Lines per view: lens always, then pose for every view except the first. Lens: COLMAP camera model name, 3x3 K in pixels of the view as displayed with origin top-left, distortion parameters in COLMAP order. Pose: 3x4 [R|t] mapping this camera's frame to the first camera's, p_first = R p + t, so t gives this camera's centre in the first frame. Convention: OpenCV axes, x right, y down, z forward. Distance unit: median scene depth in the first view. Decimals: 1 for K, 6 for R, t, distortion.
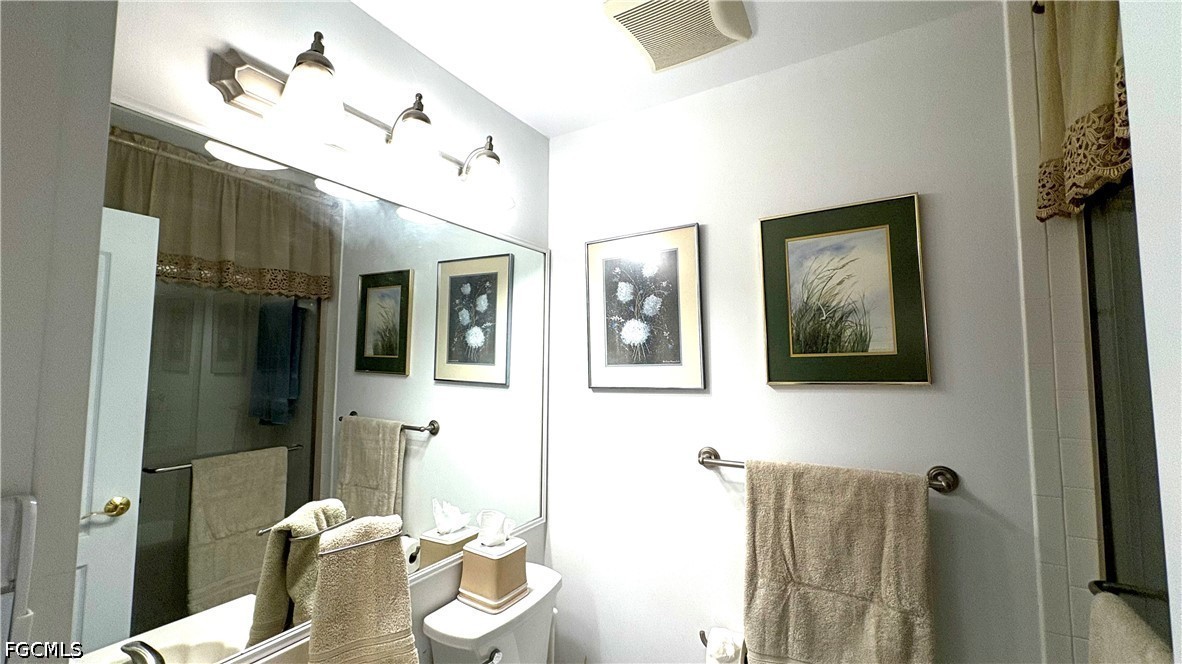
lens RADIAL K [[471.8, 0, 591.2], [0, 471.8, 330.2], [0, 0, 1]] dist [0.003056, 0.000199]
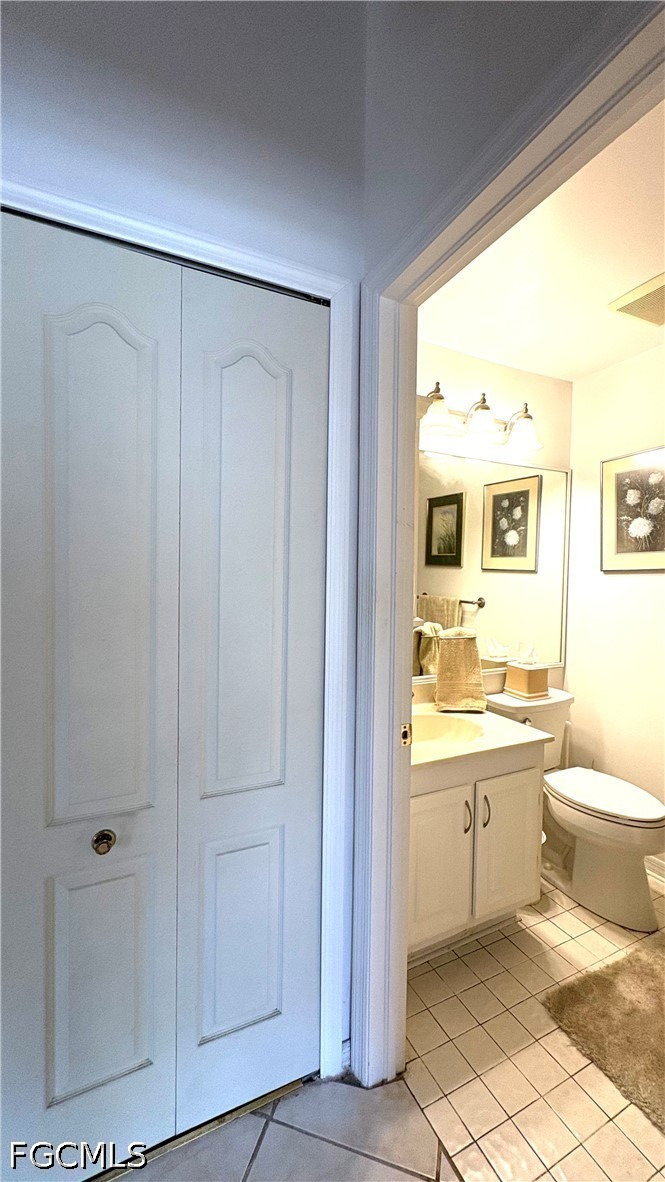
lens RADIAL K [[471.8, 0, 336.8], [0, 471.8, 592.6], [0, 0, 1]] dist [0.003056, 0.000199]
pose [[0.839499, 0.026800, -0.542700, 0.095568], [0.030127, 0.994951, 0.095737, 0.030707], [0.542525, -0.096722, 0.834453, -0.540787]]
